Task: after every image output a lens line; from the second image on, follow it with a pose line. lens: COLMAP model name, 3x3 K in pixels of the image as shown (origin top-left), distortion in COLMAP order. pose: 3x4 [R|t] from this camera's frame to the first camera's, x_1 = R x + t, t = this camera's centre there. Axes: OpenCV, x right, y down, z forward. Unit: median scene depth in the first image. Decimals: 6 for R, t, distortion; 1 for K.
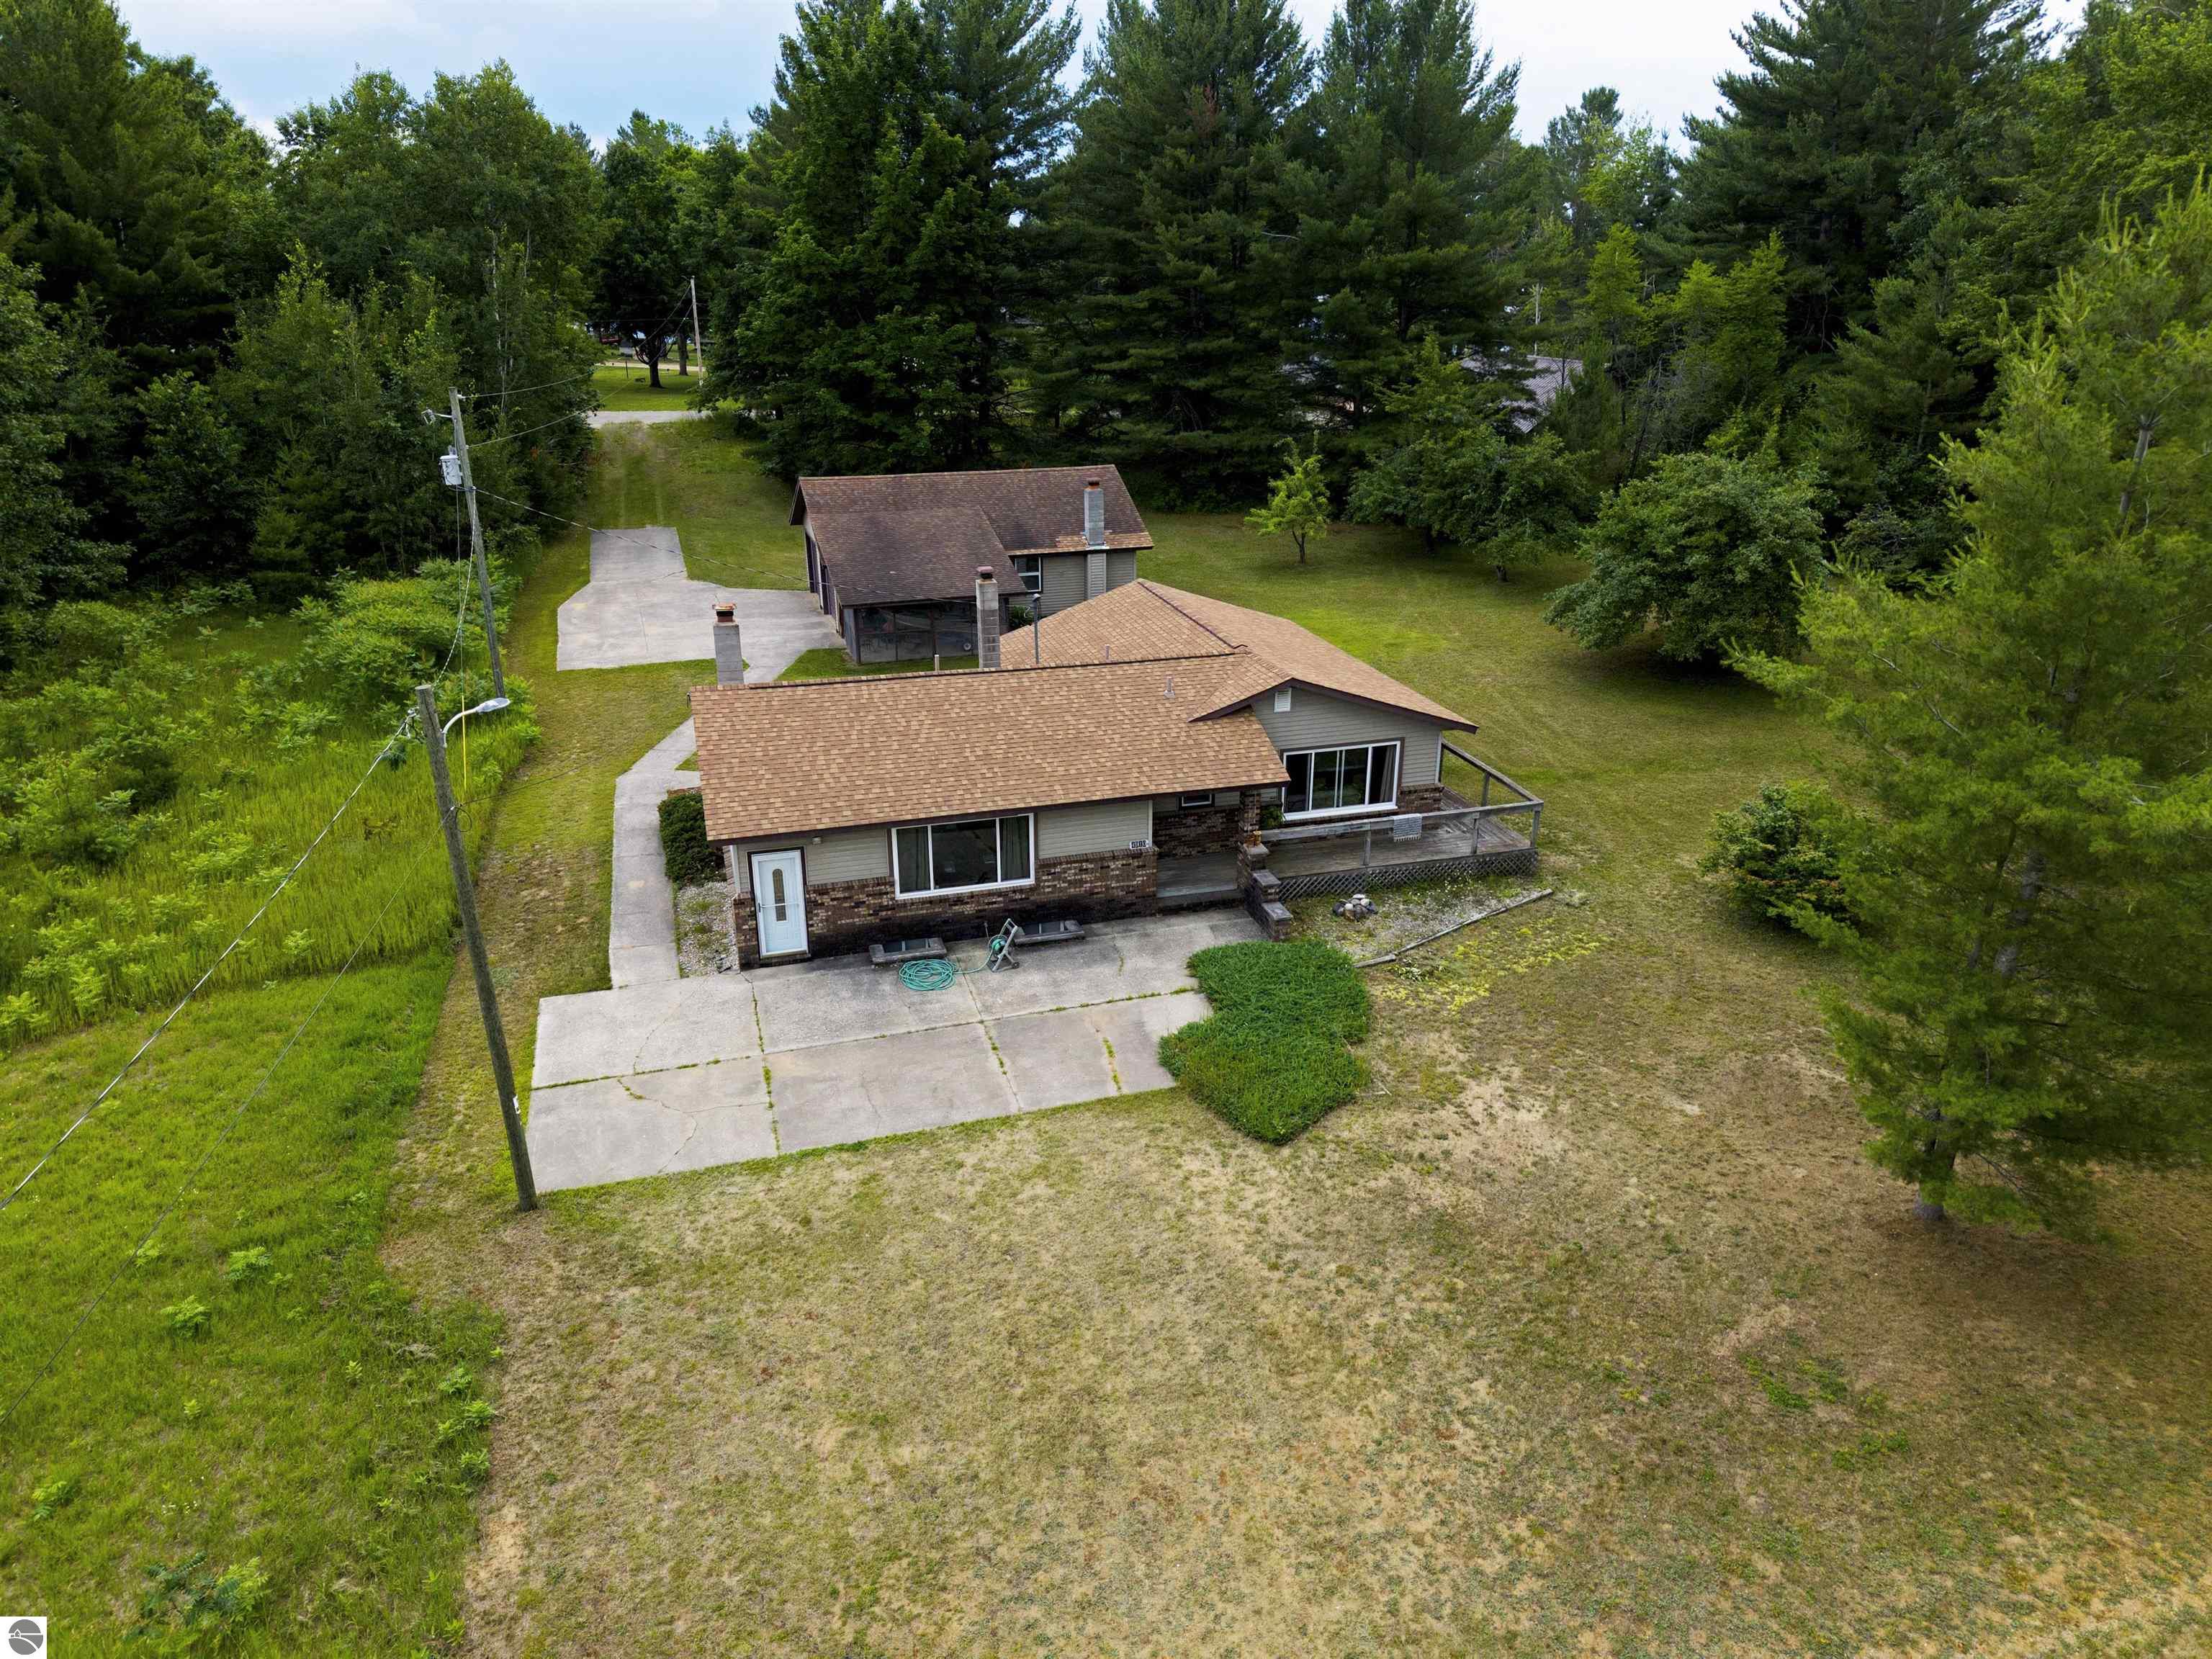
lens RADIAL K [[1483.1, 0, 1106.0], [0, 1483.1, 829.5], [0, 0, 1]] dist [0.032678, -0.005560]
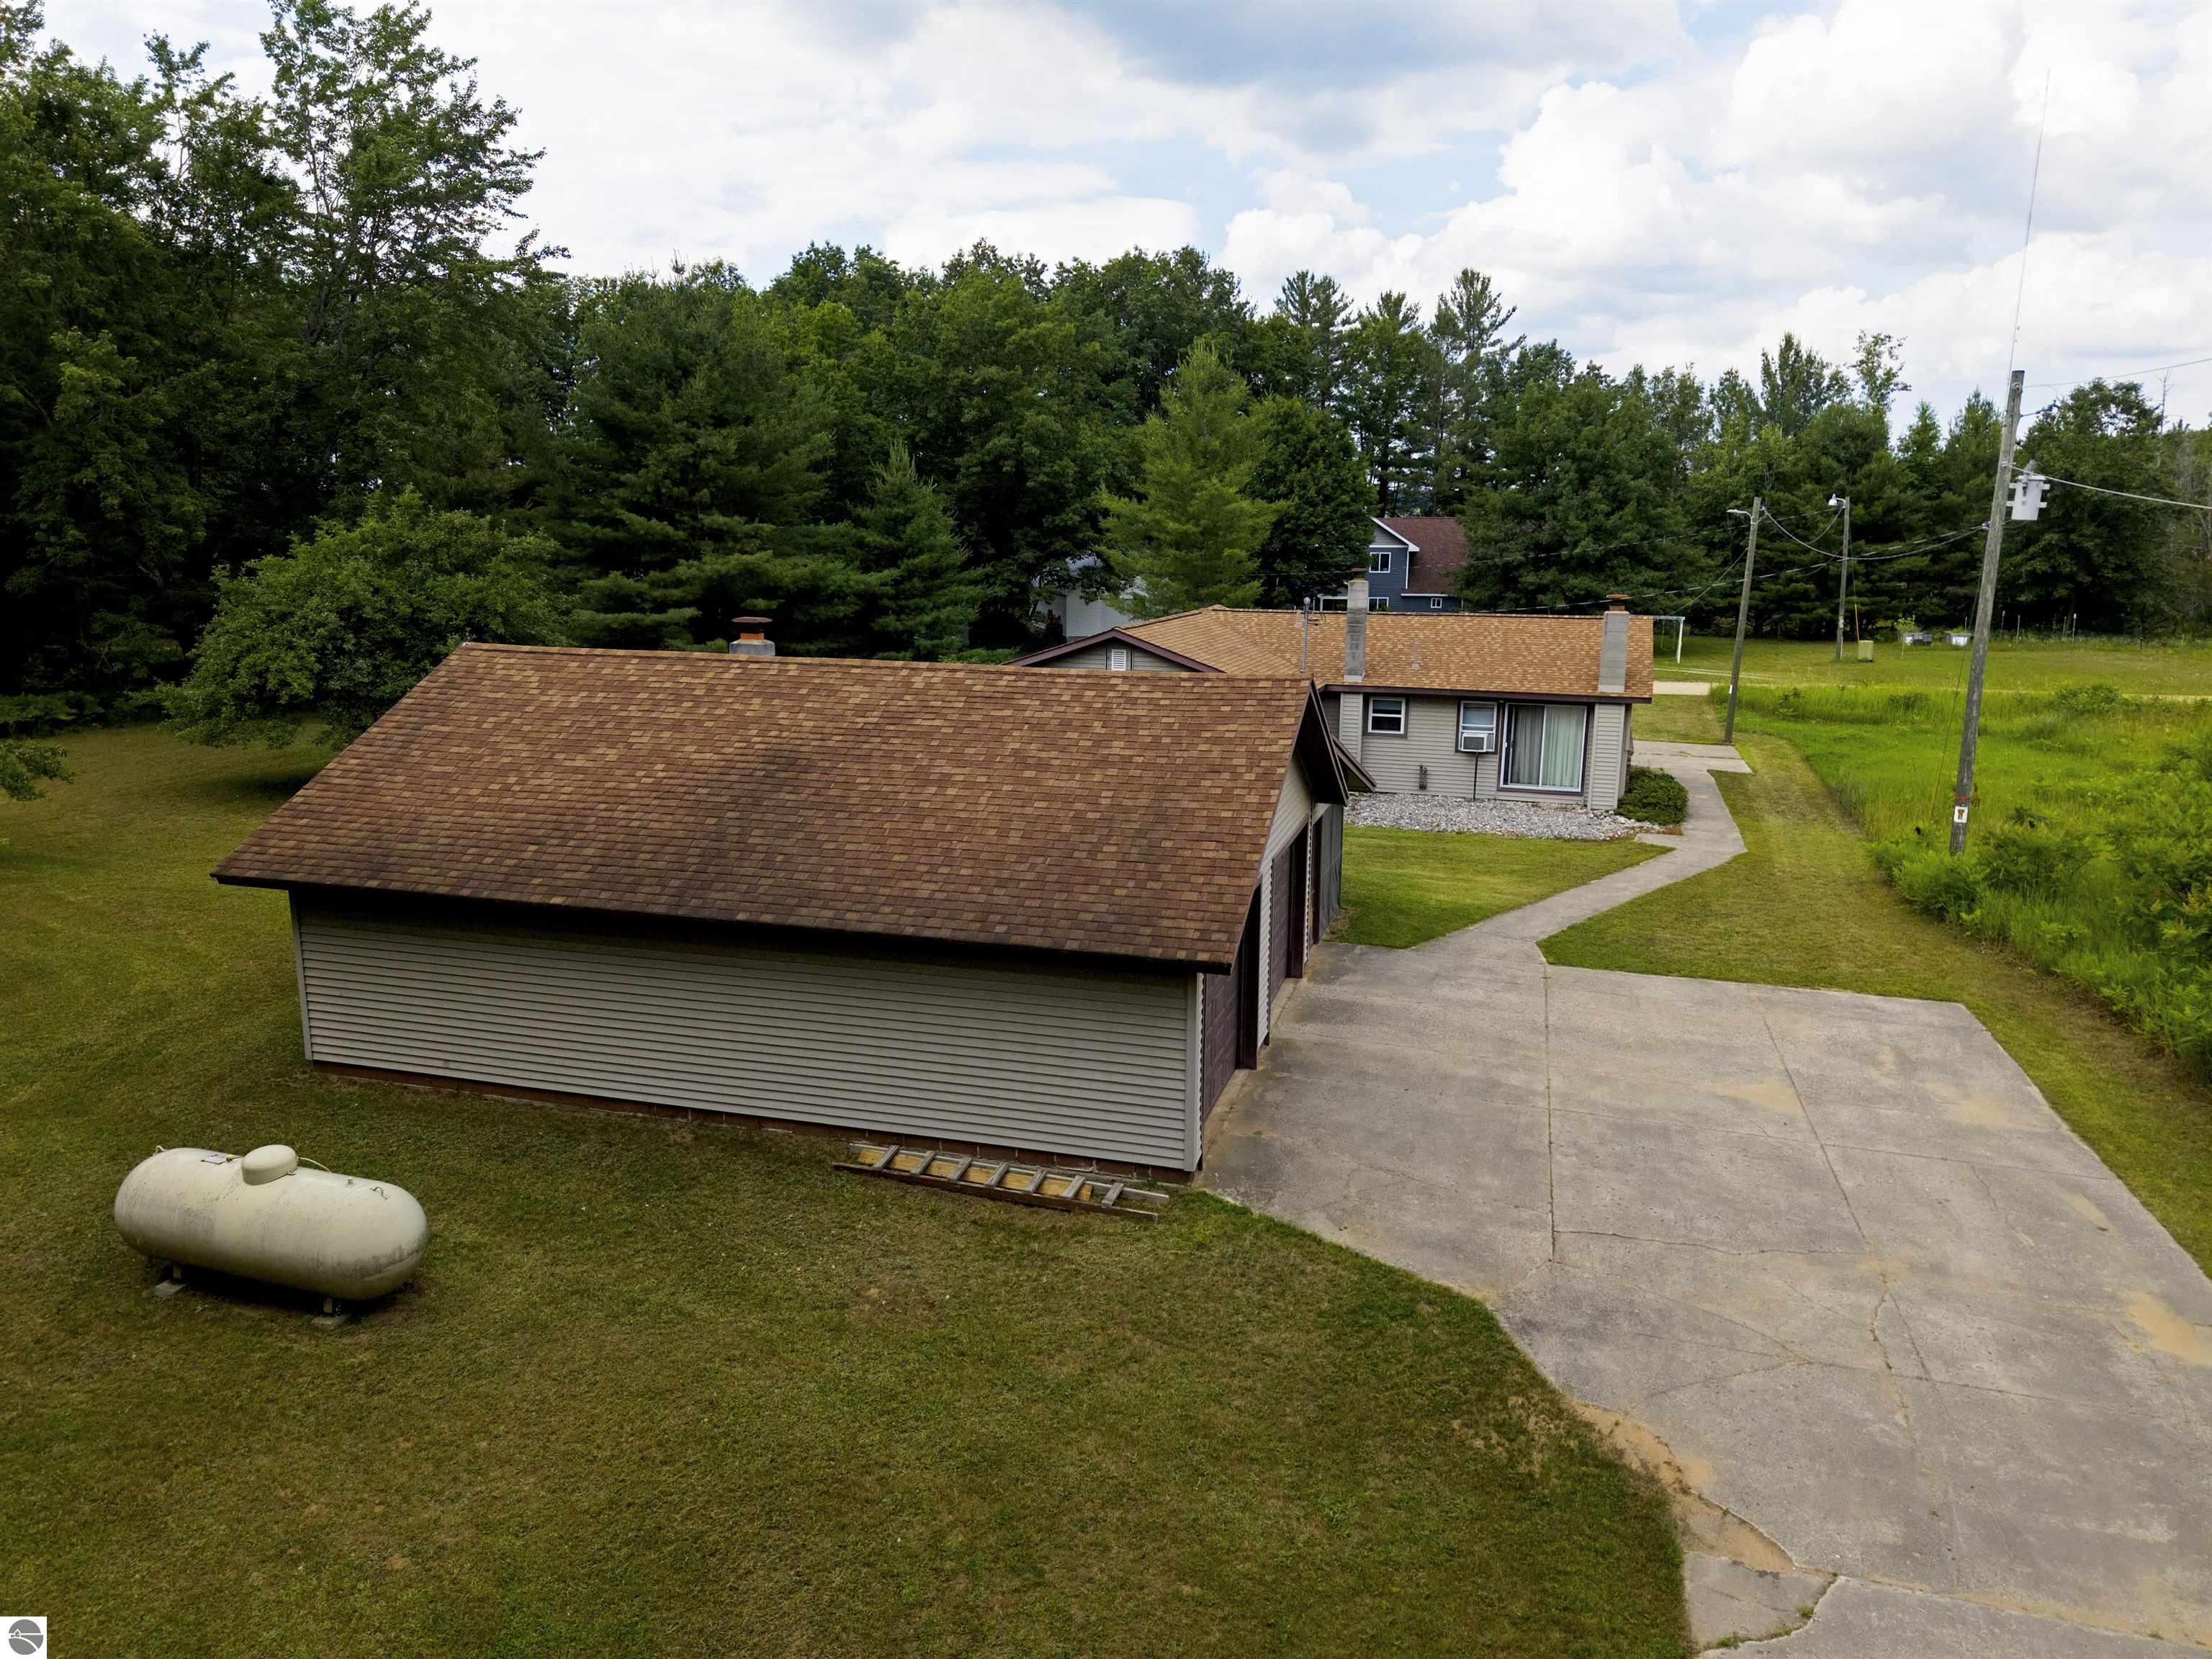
lens RADIAL K [[1483.1, 0, 1106.0], [0, 1483.1, 829.5], [0, 0, 1]] dist [0.032678, -0.005560]
pose [[-0.825783, -0.152752, 0.542908, -0.564064], [0.165012, 0.855063, 0.491568, -0.606594], [-0.539309, 0.495515, -0.680890, 2.042730]]
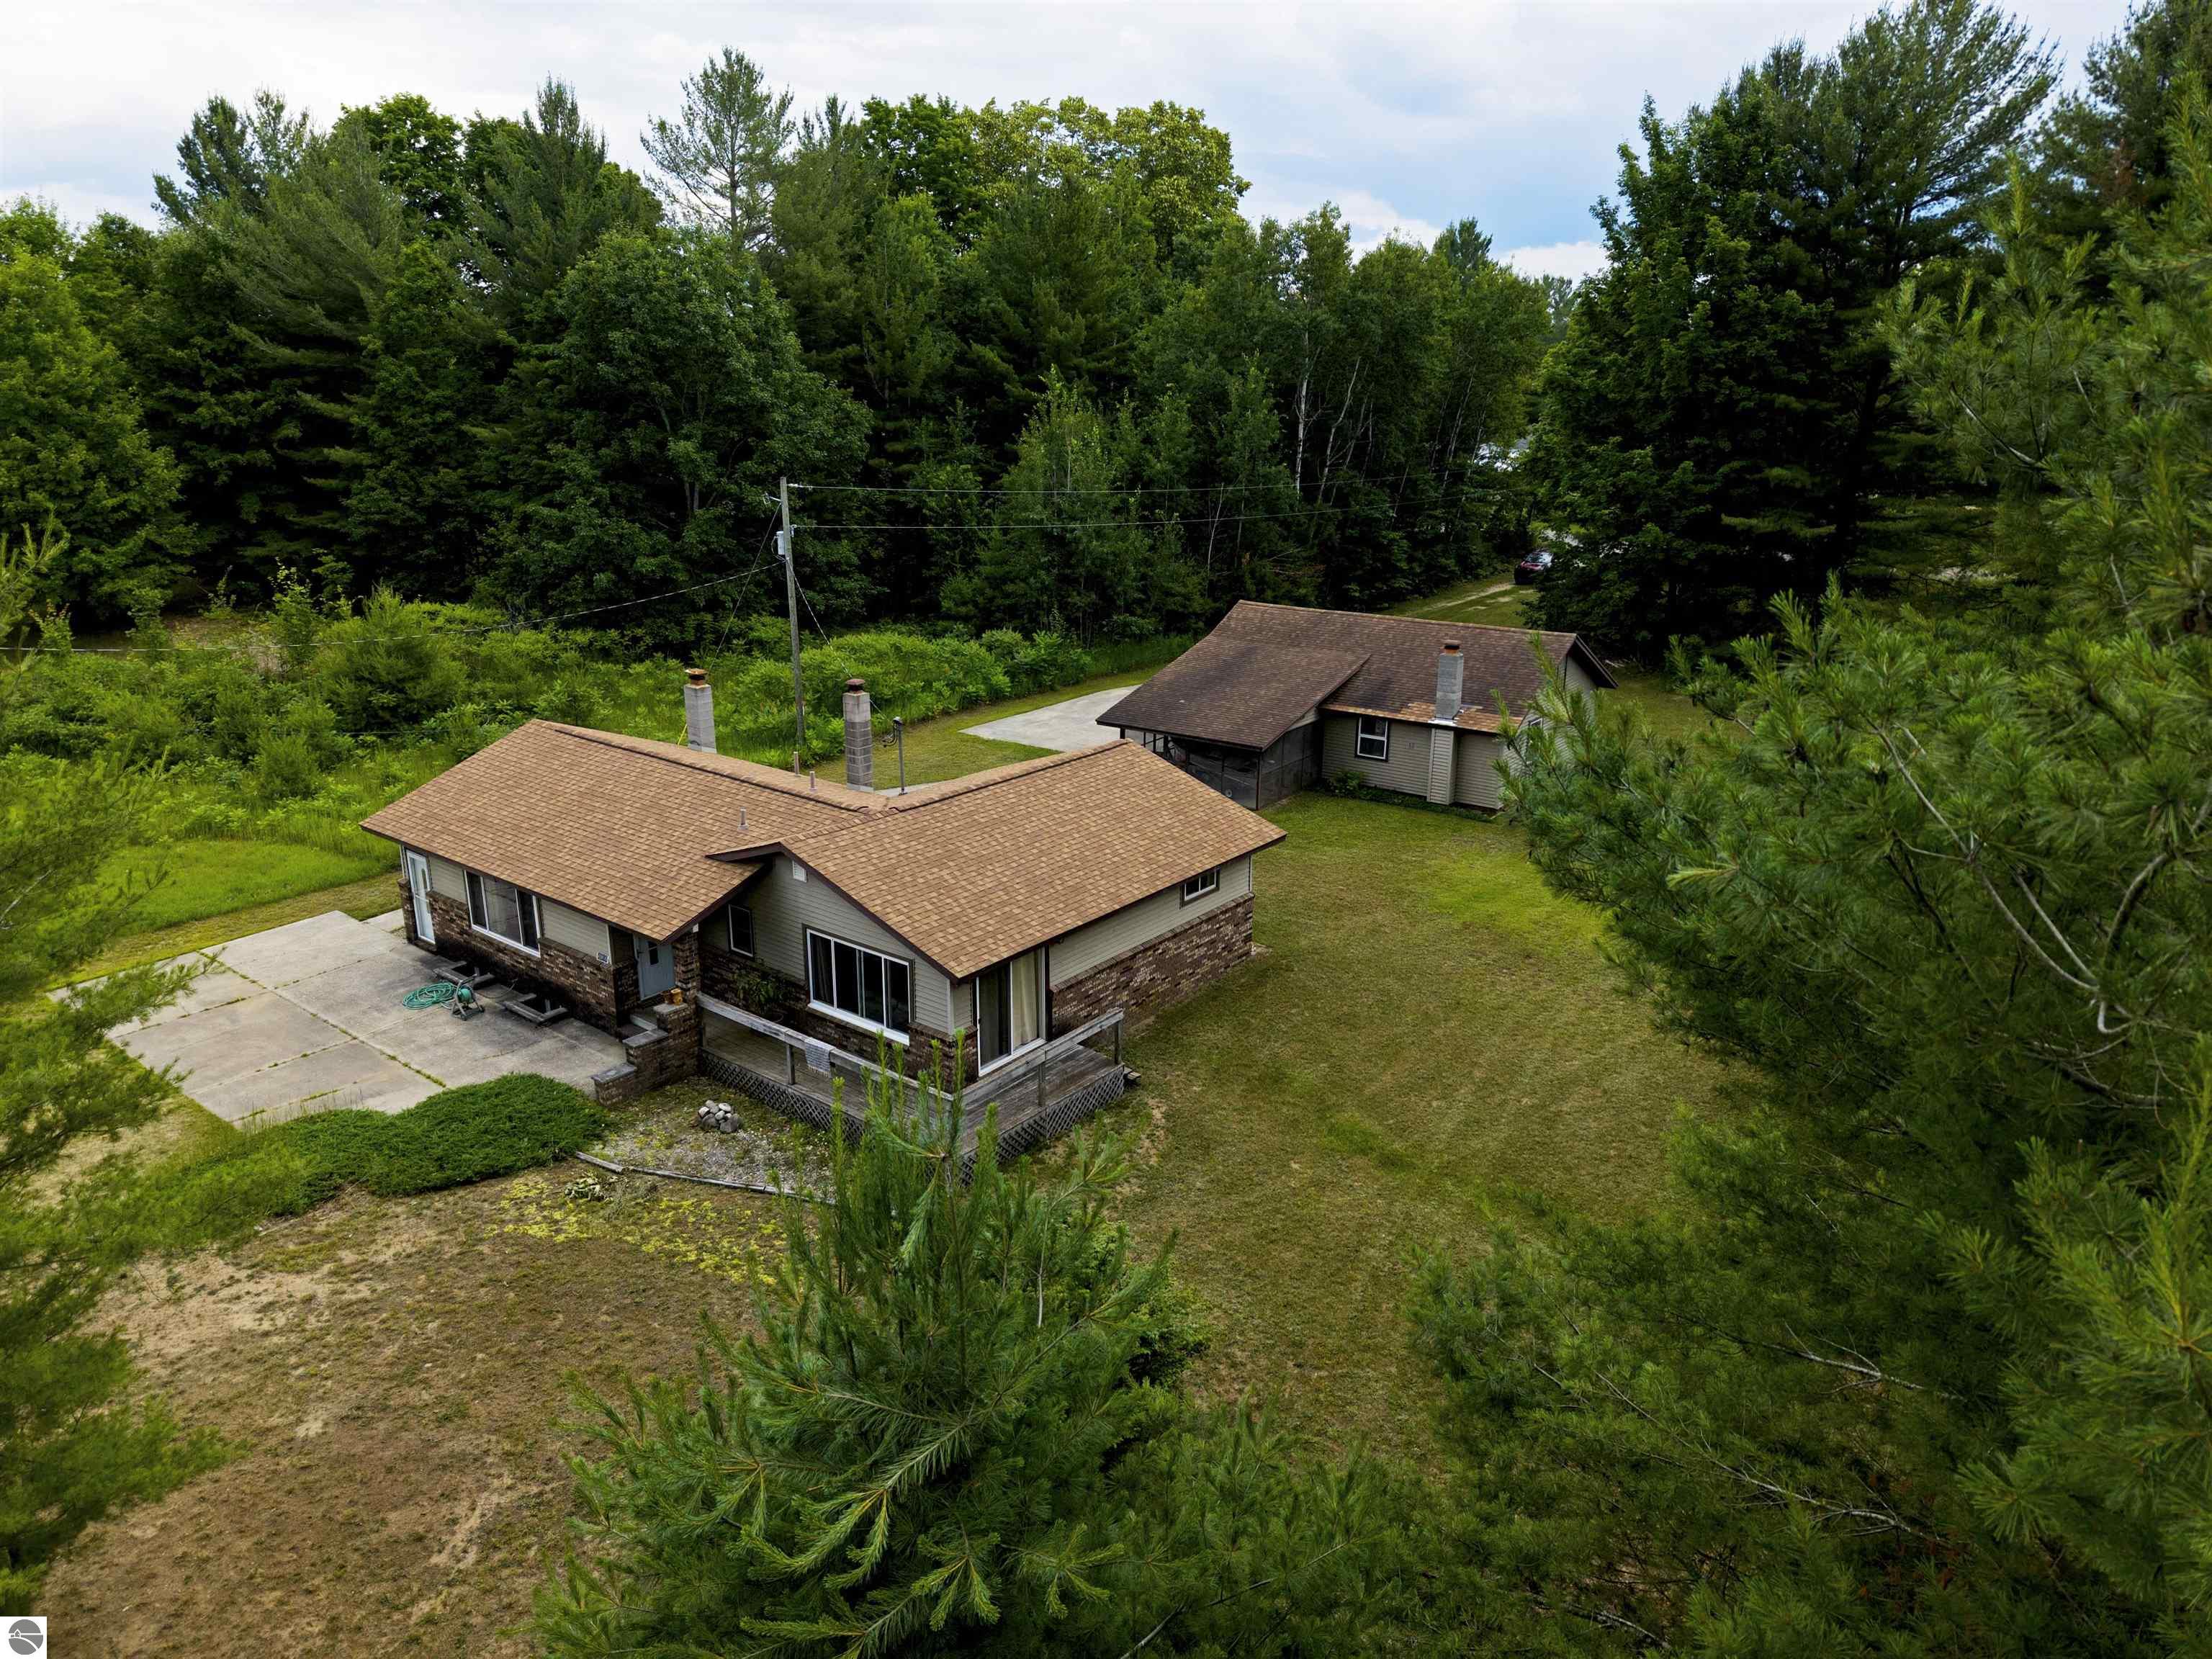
lens RADIAL K [[1495.5, 0, 1106.0], [0, 1495.5, 829.5], [0, 0, 1]] dist [0.009823, -0.000594]
pose [[0.566362, 0.242752, -0.787595, 0.874699], [-0.303713, 0.949857, 0.074363, -0.220670], [0.766154, 0.197087, 0.611690, 0.579684]]
